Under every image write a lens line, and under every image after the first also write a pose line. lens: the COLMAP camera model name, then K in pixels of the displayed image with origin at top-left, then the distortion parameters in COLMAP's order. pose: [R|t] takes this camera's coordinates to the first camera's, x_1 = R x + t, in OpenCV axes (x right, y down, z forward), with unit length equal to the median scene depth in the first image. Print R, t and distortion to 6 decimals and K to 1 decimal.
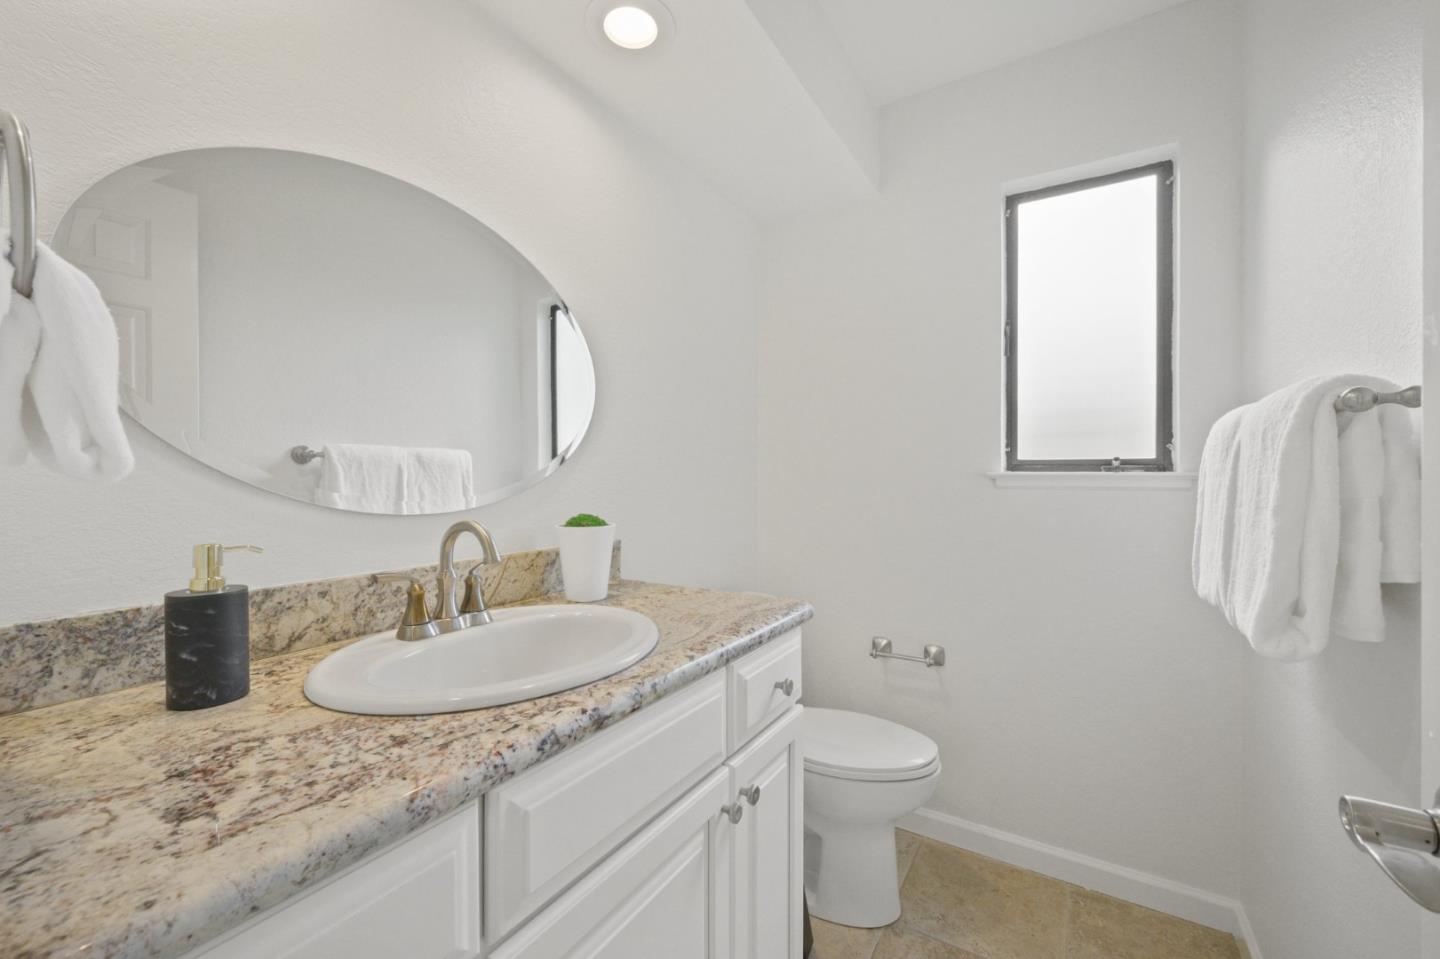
lens RADIAL K [[562.6, 0, 721.4], [0, 562.6, 478.2], [0, 0, 1]] dist [-0.000478, 0.000280]
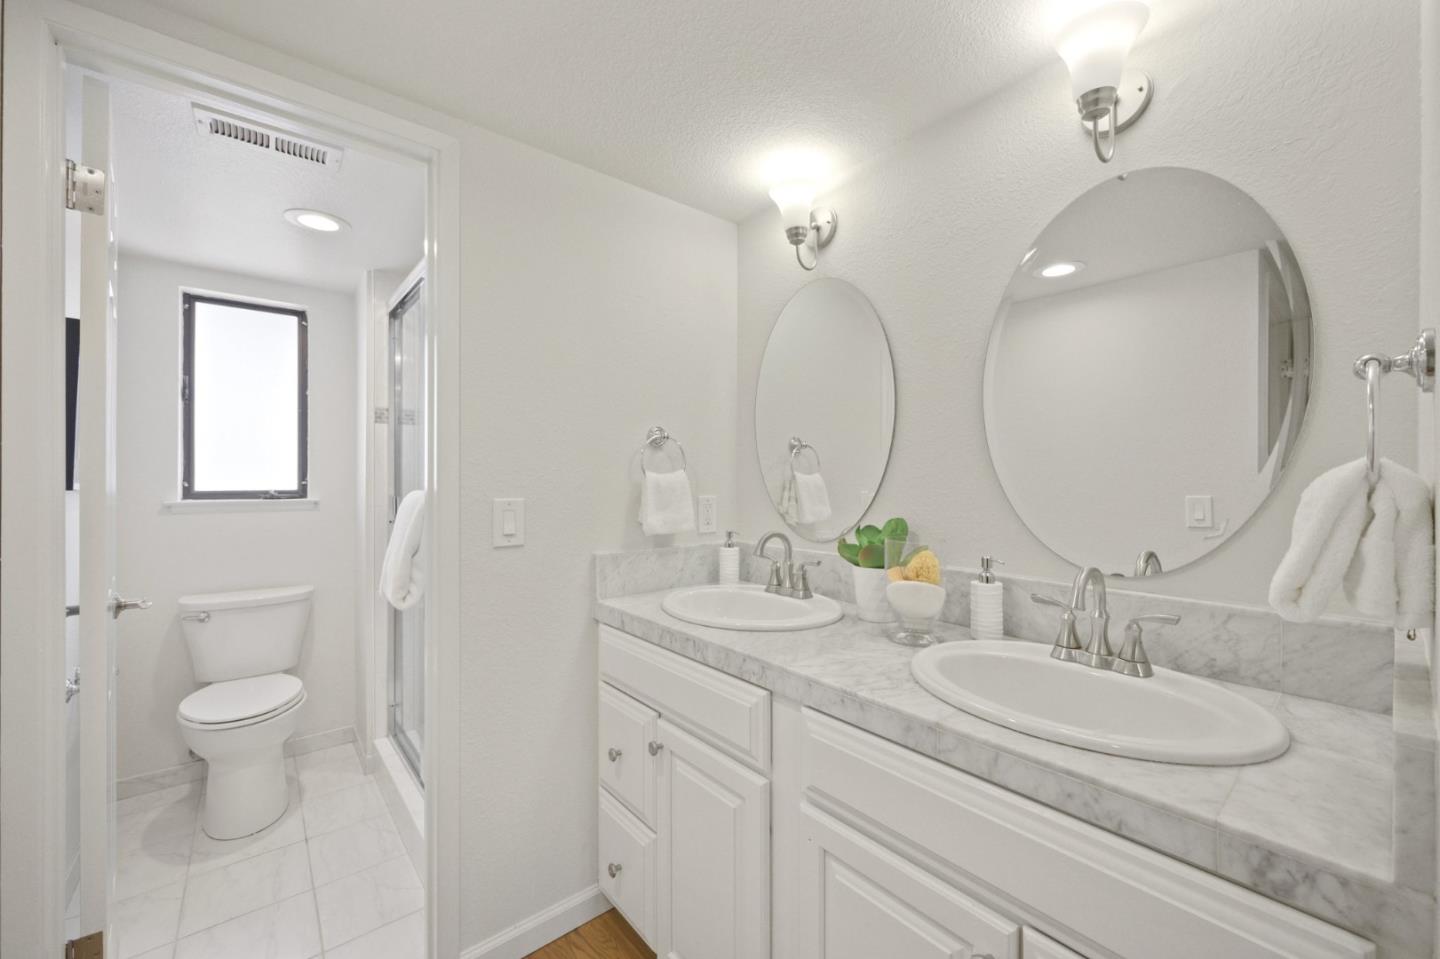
lens RADIAL K [[562.6, 0, 721.4], [0, 562.6, 478.2], [0, 0, 1]] dist [-0.000478, 0.000280]
pose [[0.332934, 0.021090, 0.942714, -0.317571], [0.023510, 0.999253, -0.030658, 0.007731], [-0.942657, 0.032371, 0.332189, -0.629081]]
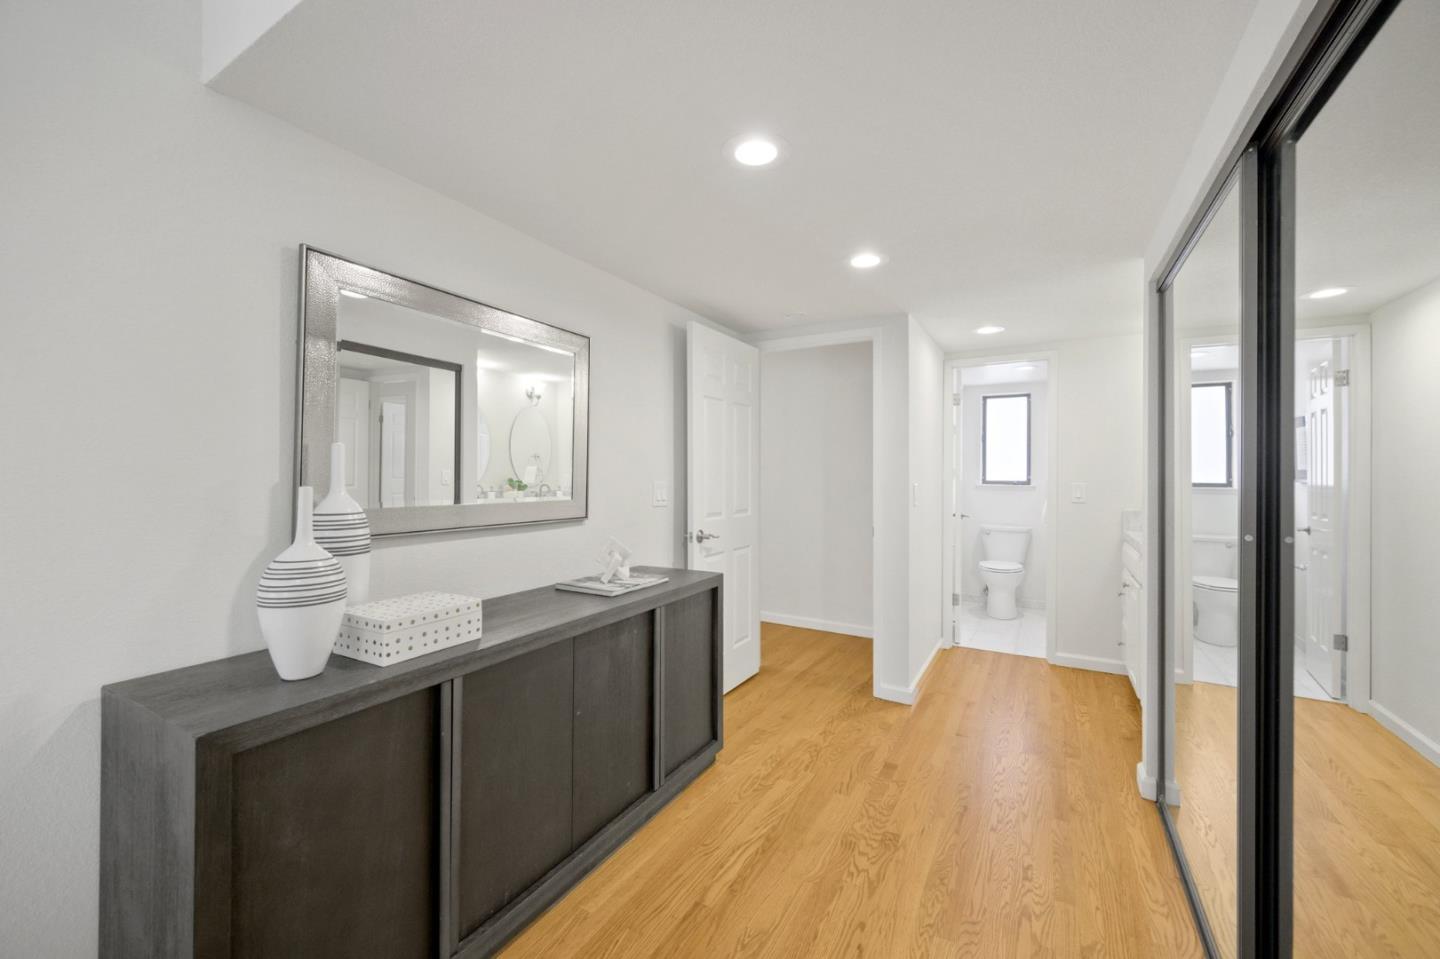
lens RADIAL K [[562.6, 0, 721.4], [0, 562.6, 478.2], [0, 0, 1]] dist [-0.000478, 0.000280]
pose [[0.999722, 0.017632, 0.015664, -0.991833], [-0.017394, 0.999733, -0.015231, 0.027849], [-0.015928, 0.014954, 0.999761, -2.105086]]
